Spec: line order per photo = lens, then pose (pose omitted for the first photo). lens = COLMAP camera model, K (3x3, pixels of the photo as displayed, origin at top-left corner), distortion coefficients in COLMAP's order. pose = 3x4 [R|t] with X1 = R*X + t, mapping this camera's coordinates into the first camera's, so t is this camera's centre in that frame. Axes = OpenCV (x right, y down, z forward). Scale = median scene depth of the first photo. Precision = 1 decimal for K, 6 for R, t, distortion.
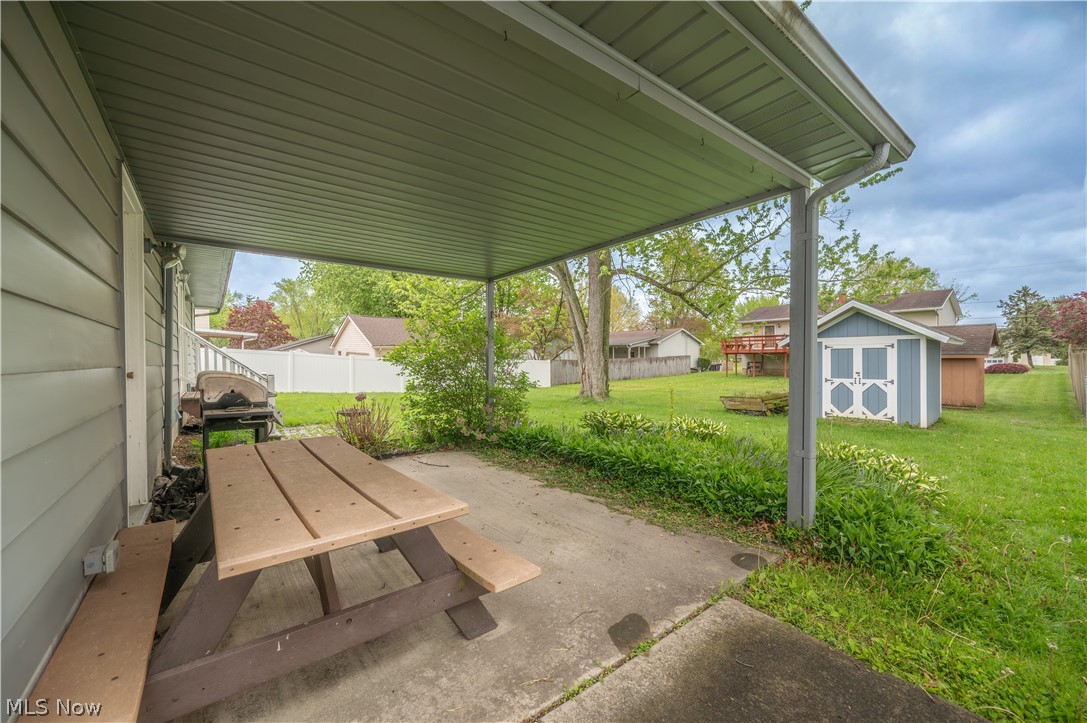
lens RADIAL K [[436.9, 0, 543.5], [0, 436.9, 361.5], [0, 0, 1]] dist [-0.002187, -0.000332]
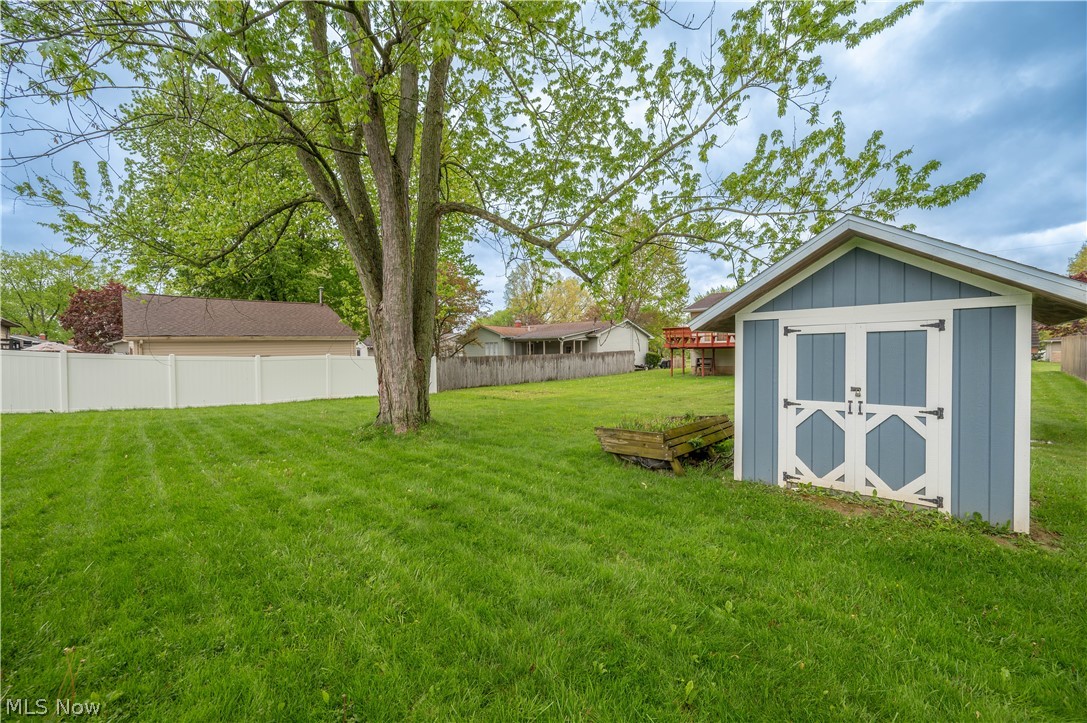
lens RADIAL K [[435.6, 0, 553.9], [0, 435.6, 363.5], [0, 0, 1]] dist [-0.002759, -0.000223]
pose [[0.996438, -0.004593, 0.084207, 0.376255], [0.003337, 0.999881, 0.015052, -0.006723], [-0.084266, -0.014718, 0.996335, 0.581626]]
